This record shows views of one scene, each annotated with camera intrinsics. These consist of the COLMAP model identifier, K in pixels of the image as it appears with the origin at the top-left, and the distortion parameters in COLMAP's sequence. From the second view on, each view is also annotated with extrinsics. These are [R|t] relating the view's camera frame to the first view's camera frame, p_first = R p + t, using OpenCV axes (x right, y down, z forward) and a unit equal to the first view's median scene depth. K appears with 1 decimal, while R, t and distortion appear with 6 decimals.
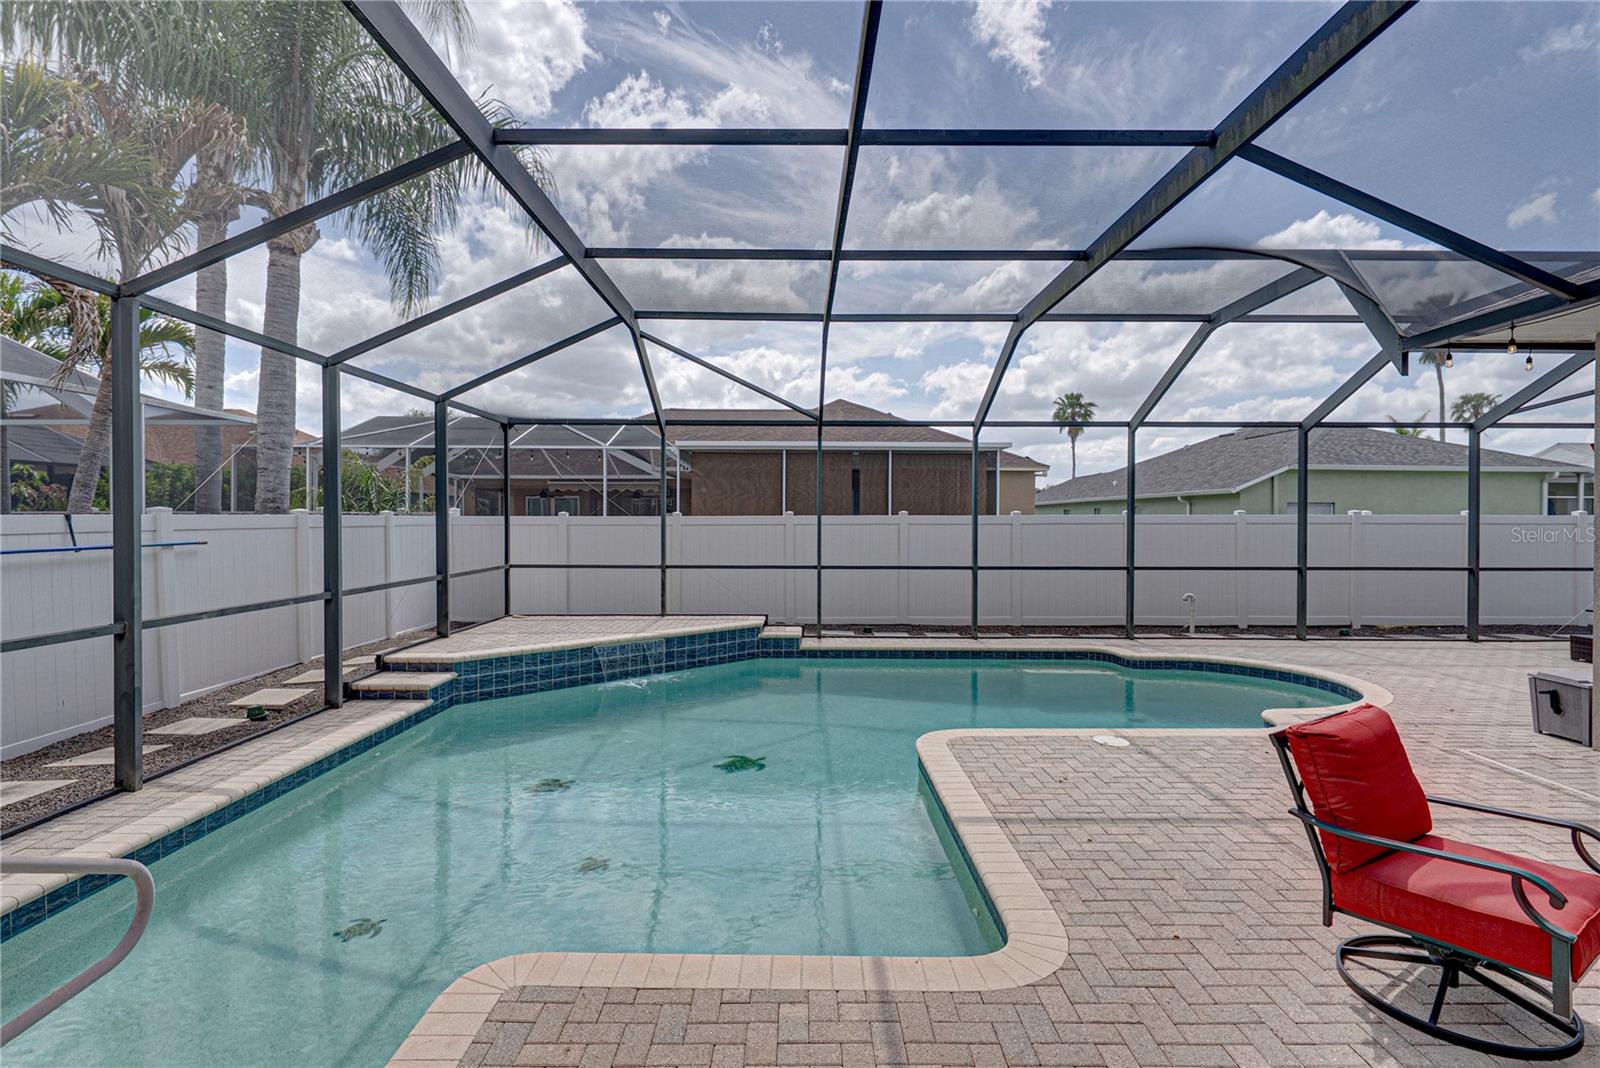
lens RADIAL K [[796.2, 0, 792.7], [0, 796.2, 529.3], [0, 0, 1]] dist [-0.003856, 0.001652]
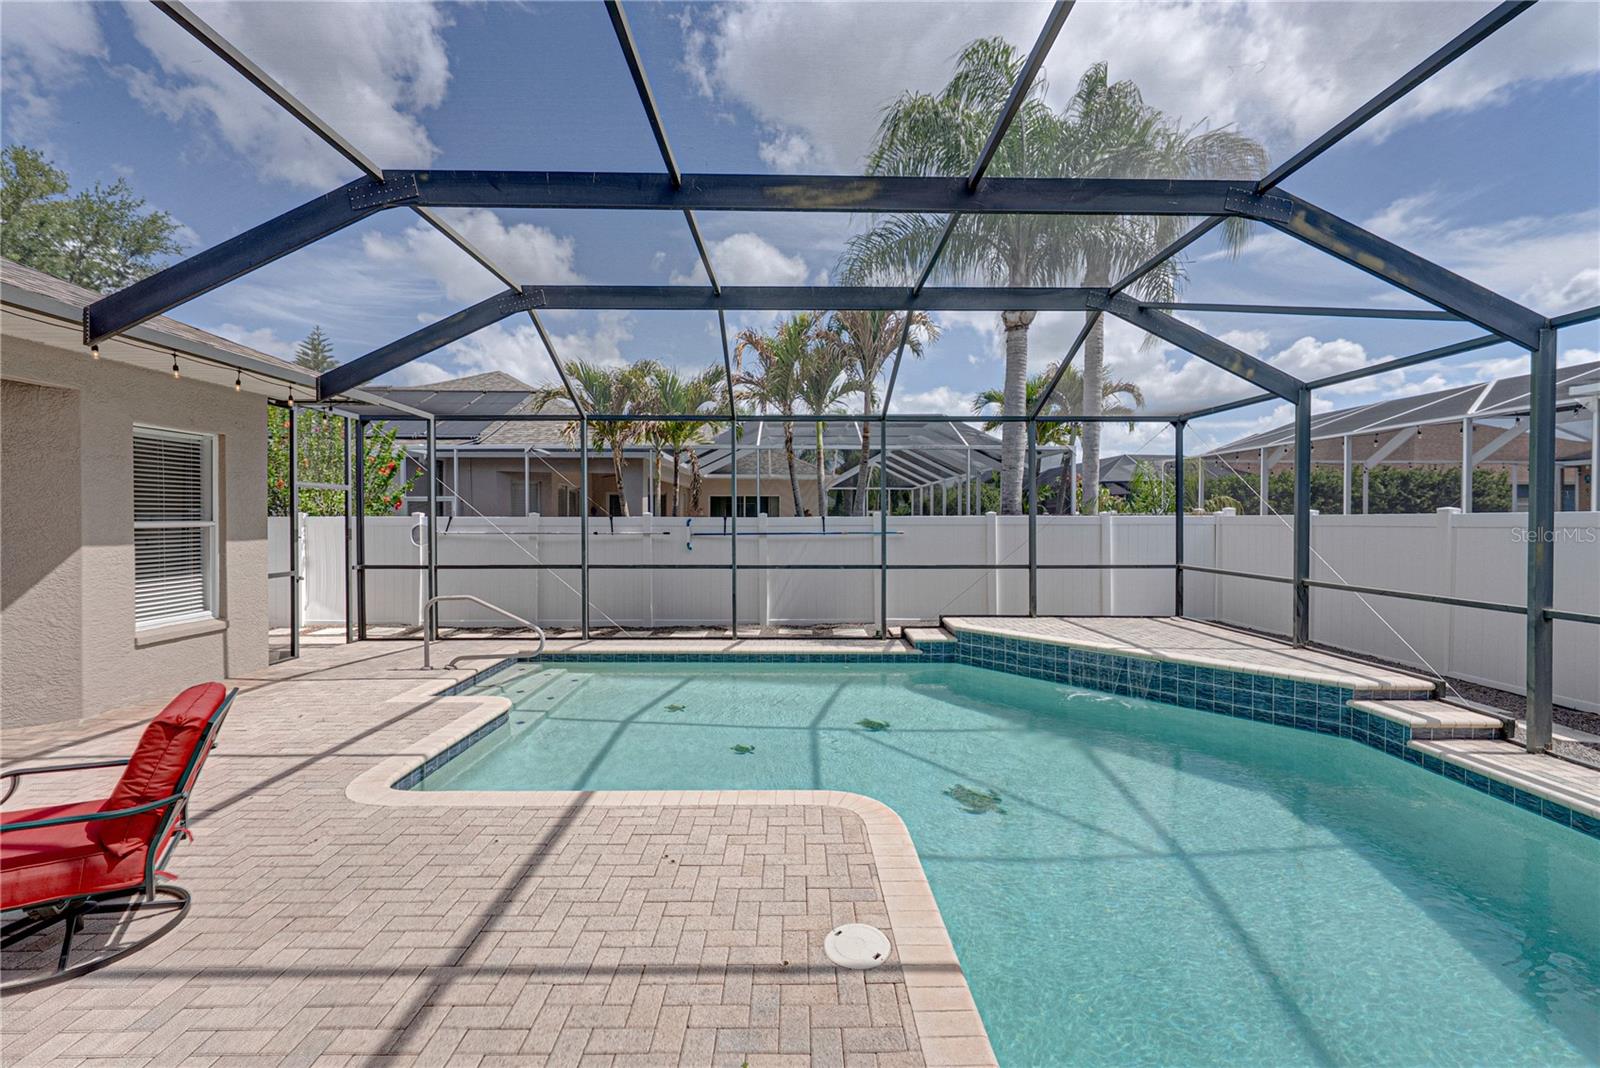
lens RADIAL K [[657.2, 0, 788.8], [0, 657.2, 523.6], [0, 0, 1]] dist [0.001684, 0.001787]
pose [[-0.003799, 0.007770, -0.999963, 0.521576], [-0.013643, 0.999876, 0.007822, -0.007586], [0.999900, 0.013673, -0.003692, 0.597634]]
